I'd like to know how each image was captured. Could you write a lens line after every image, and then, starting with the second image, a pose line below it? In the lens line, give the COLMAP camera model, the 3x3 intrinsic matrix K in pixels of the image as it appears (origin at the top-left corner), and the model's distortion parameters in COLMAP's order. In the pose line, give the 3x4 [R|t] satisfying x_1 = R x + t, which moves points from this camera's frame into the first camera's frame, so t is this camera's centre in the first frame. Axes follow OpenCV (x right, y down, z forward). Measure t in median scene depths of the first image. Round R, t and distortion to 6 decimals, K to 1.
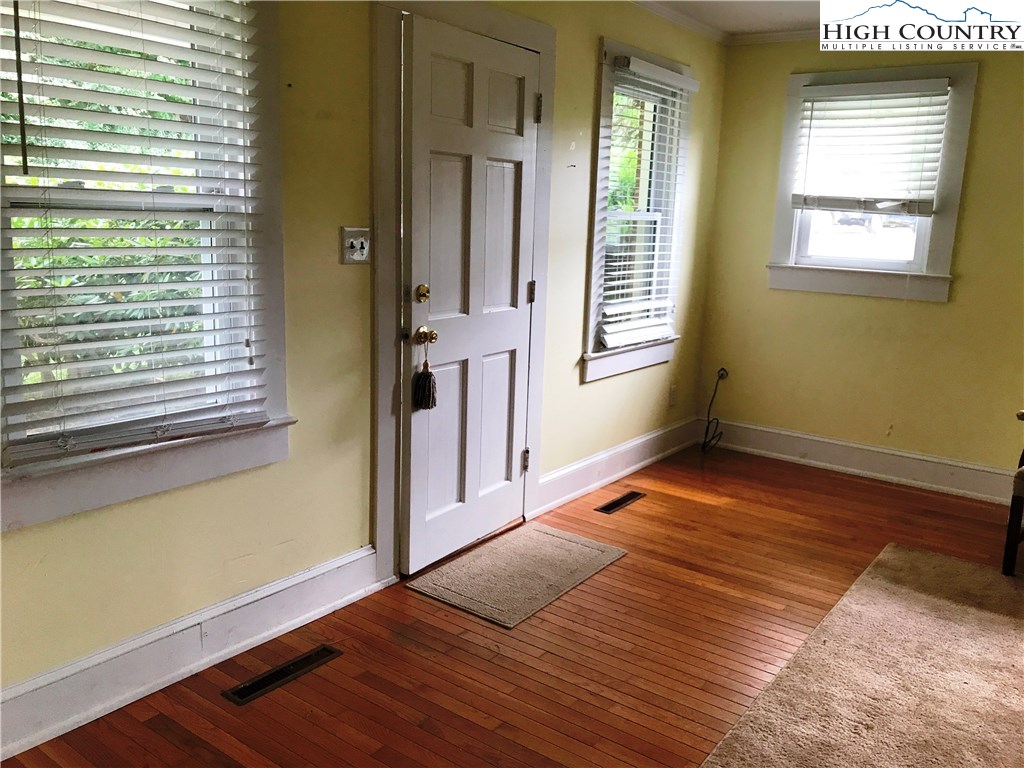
lens RADIAL K [[850.7, 0, 512.0], [0, 850.7, 384.0], [0, 0, 1]] dist [0.044354, -0.046089]
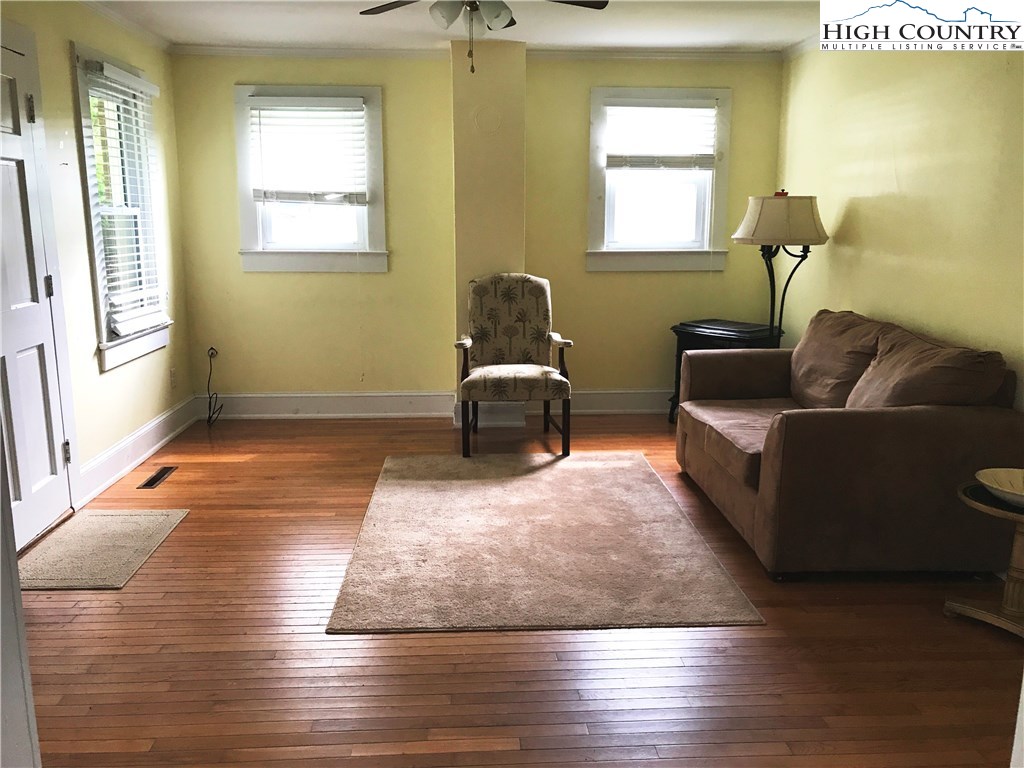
lens RADIAL K [[850.7, 0, 512.0], [0, 850.7, 384.0], [0, 0, 1]] dist [0.044354, -0.046089]
pose [[0.775054, -0.154489, 0.612719, -0.172845], [0.149635, 0.986945, 0.059566, 0.025482], [-0.613923, 0.045517, 0.788053, -0.132116]]
